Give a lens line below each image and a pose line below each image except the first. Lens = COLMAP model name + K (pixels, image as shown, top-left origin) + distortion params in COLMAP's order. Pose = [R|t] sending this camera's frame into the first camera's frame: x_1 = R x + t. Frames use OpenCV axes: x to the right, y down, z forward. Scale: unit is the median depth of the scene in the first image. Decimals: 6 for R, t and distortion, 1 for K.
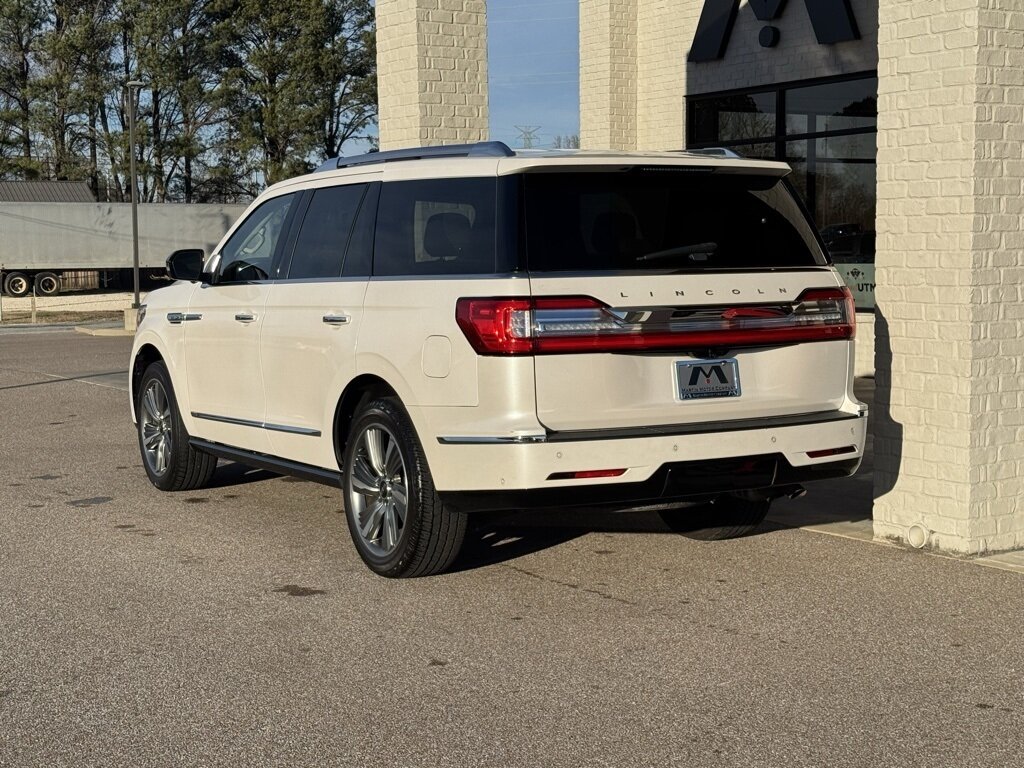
lens RADIAL K [[1621.6, 0, 507.2], [0, 1621.6, 389.5], [0, 0, 1]] dist [0.147324, 0.000000]
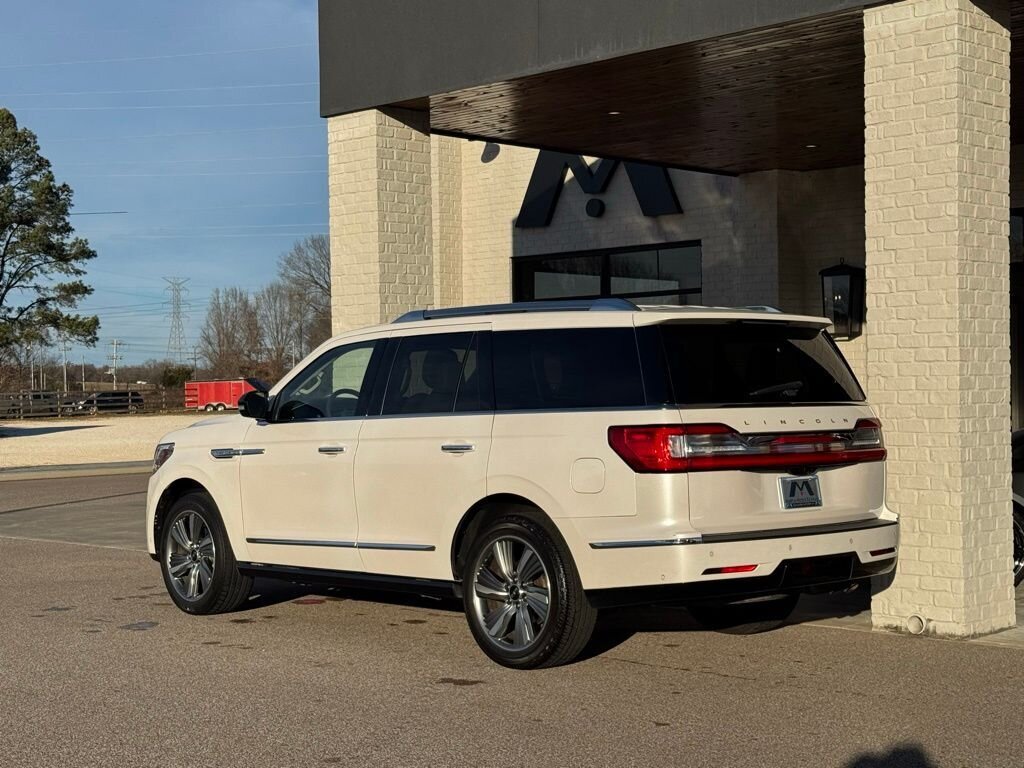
lens RADIAL K [[1621.6, 0, 509.6], [0, 1621.6, 387.1], [0, 0, 1]] dist [0.147324, 0.000000]
pose [[0.976146, 0.000282, 0.217114, -0.294515], [0.020296, 0.995502, -0.092542, 0.019938], [-0.216164, 0.094741, 0.971750, -0.128888]]
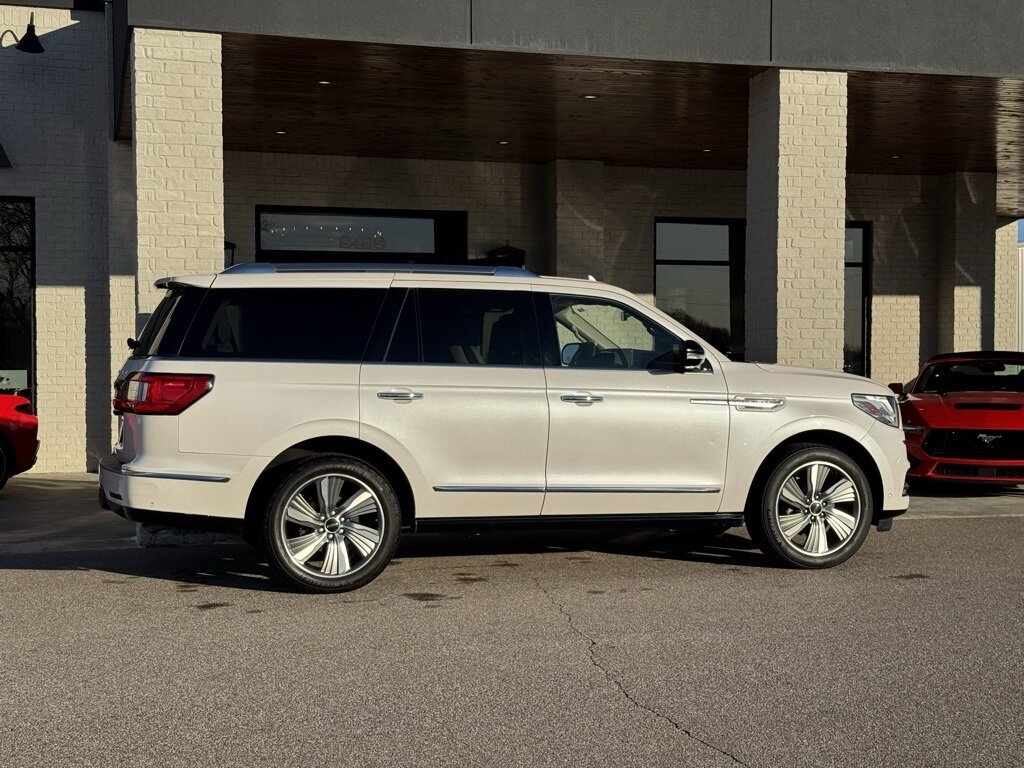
lens RADIAL K [[1427.4, 0, 513.3], [0, 1427.4, 388.4], [0, 0, 1]] dist [0.135493, 0.000000]
pose [[0.284017, -0.009054, 0.958777, -1.231244], [0.085057, 0.996251, -0.015788, -0.042832], [-0.955039, 0.086034, 0.283722, 0.820830]]
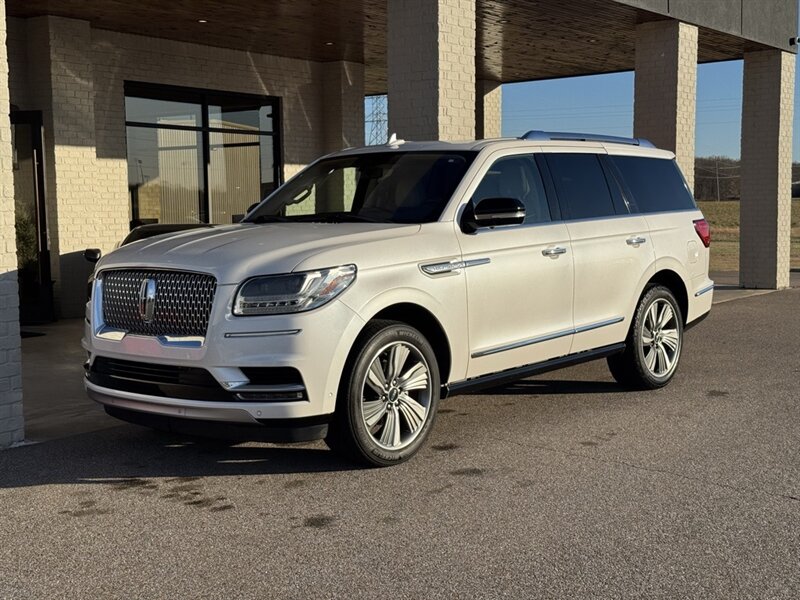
lens RADIAL K [[1115.1, 0, 399.6], [0, 1115.1, 298.7], [0, 0, 1]] dist [0.135493, 0.000000]
pose [[-0.343012, -0.061897, 0.937289, -0.958348], [0.102452, 0.989408, 0.102833, -0.112727], [-0.933727, 0.131301, -0.333038, 1.449767]]
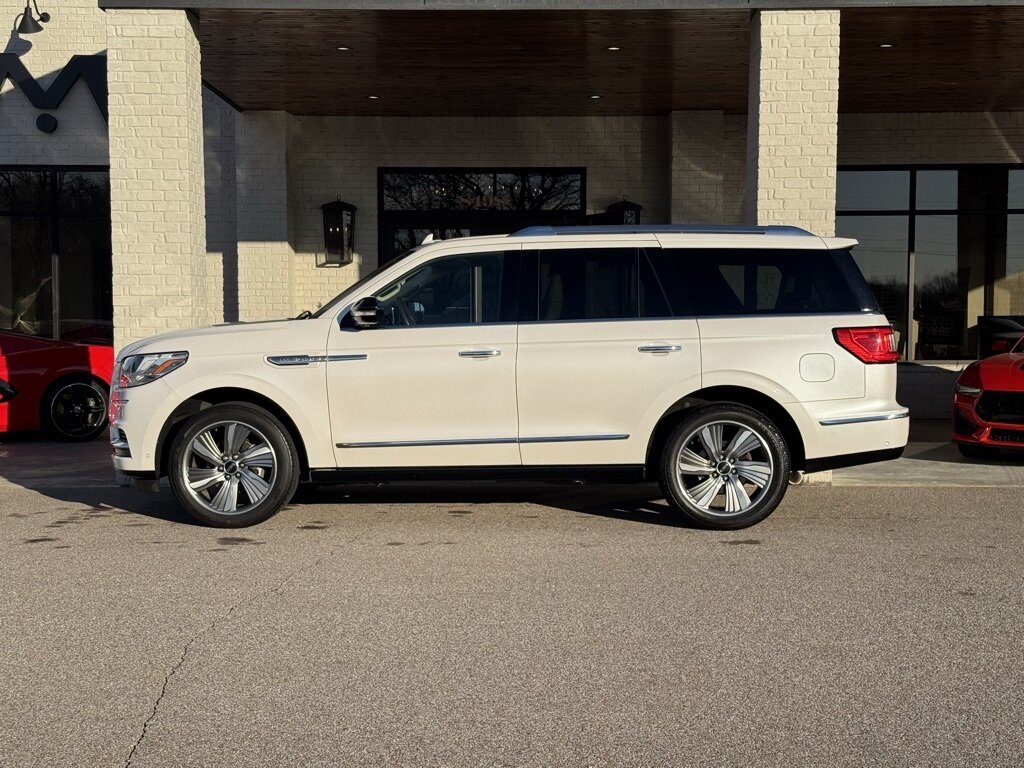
lens RADIAL K [[1427.4, 0, 512.9], [0, 1427.4, 388.2], [0, 0, 1]] dist [0.135493, 0.000000]
pose [[0.544263, -0.032539, 0.838284, -1.065699], [0.070283, 0.997503, -0.006912, -0.009813], [-0.835966, 0.062679, 0.545191, 0.422135]]
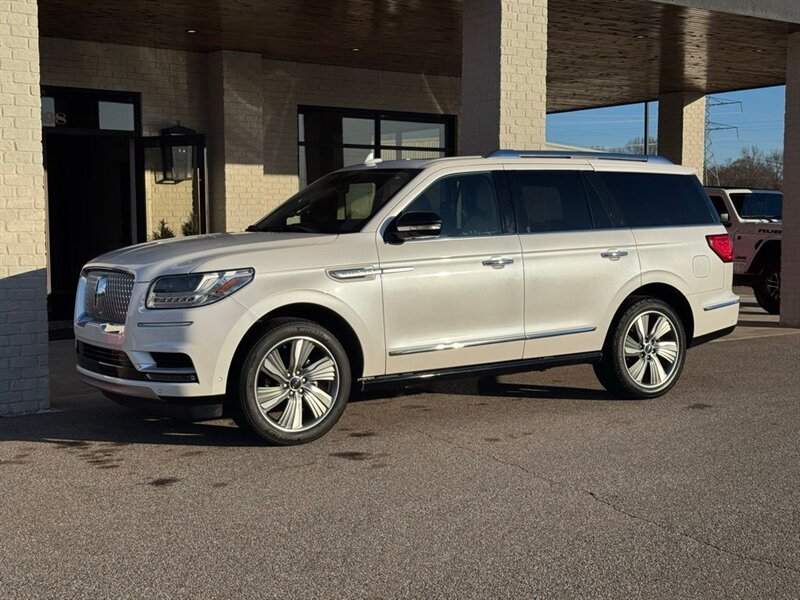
lens RADIAL K [[1115.1, 0, 400.1], [0, 1115.1, 299.0], [0, 0, 1]] dist [0.135493, 0.000000]
pose [[-0.060099, -0.057945, 0.996509, -1.111762], [0.095853, 0.993365, 0.063543, -0.082998], [-0.993580, 0.099338, -0.054145, 1.172453]]
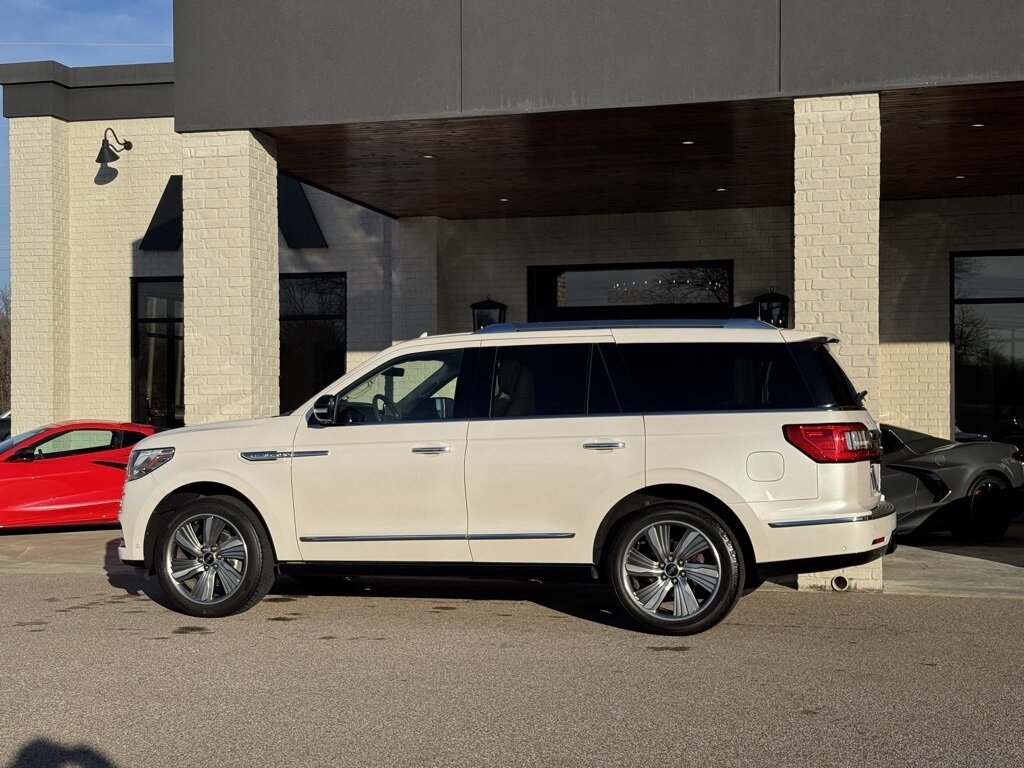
lens RADIAL K [[1427.4, 0, 509.6], [0, 1427.4, 387.6], [0, 0, 1]] dist [0.135493, 0.000000]
pose [[0.735439, 0.017702, 0.677360, -0.867951], [0.057530, 0.994418, -0.088450, 0.007600], [-0.675145, 0.104018, 0.730315, 0.185473]]
